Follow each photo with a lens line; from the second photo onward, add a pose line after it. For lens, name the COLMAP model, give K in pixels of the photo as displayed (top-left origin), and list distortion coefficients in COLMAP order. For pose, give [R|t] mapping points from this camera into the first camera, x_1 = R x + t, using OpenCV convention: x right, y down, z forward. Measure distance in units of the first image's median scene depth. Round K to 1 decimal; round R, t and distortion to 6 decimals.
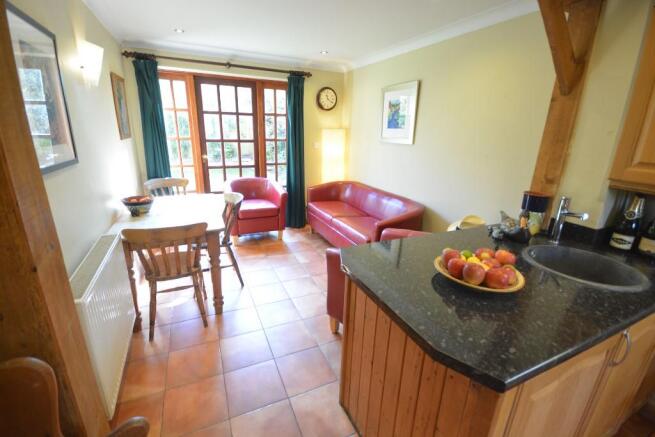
lens RADIAL K [[287.9, 0, 328.1], [0, 287.9, 216.1], [0, 0, 1]] dist [-0.001359, 0.000022]
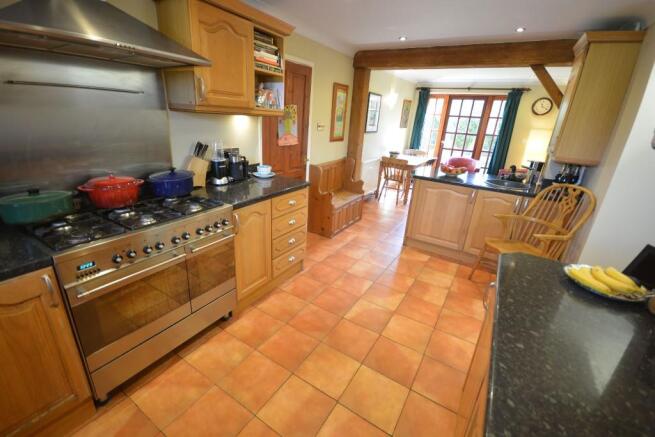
lens RADIAL K [[287.9, 0, 326.1], [0, 287.9, 218.6], [0, 0, 1]] dist [-0.001359, 0.000022]
pose [[0.555248, 0.289416, -0.779704, 0.677152], [-0.278228, 0.948122, 0.153798, 0.164507], [0.783766, 0.131540, 0.606966, -0.547803]]
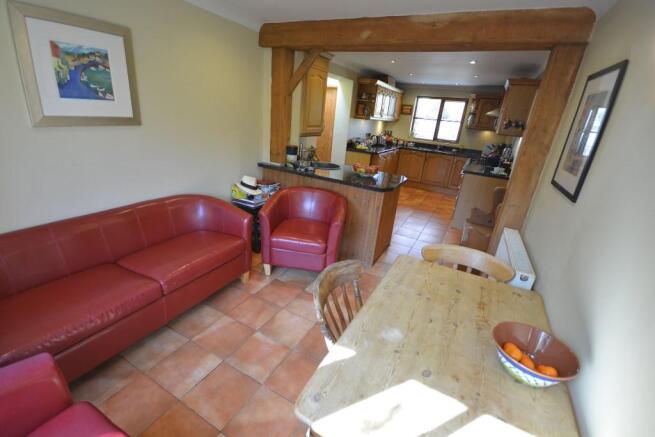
lens RADIAL K [[287.9, 0, 325.4], [0, 287.9, 217.5], [0, 0, 1]] dist [-0.001359, 0.000022]
pose [[-0.598424, -0.349233, 0.721058, -0.451160], [0.128546, 0.846483, 0.516664, -0.287897], [-0.790800, 0.401873, -0.461664, 0.836122]]
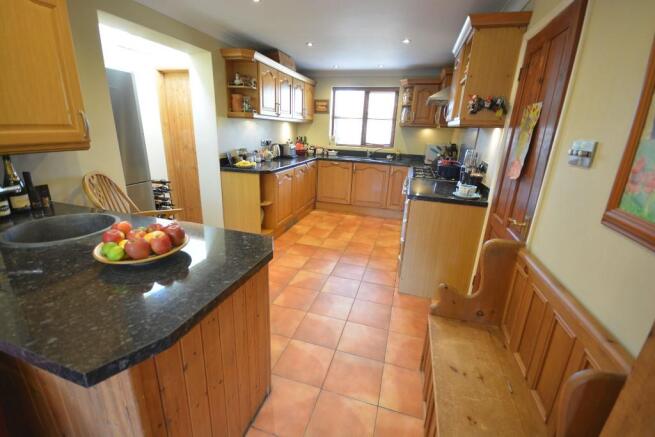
lens RADIAL K [[287.9, 0, 327.7], [0, 287.9, 217.7], [0, 0, 1]] dist [-0.001359, 0.000022]
pose [[-0.753888, -0.249047, 0.607971, -0.159465], [0.130114, 0.850446, 0.509717, -0.091288], [-0.643990, 0.463375, -0.608736, 0.331370]]
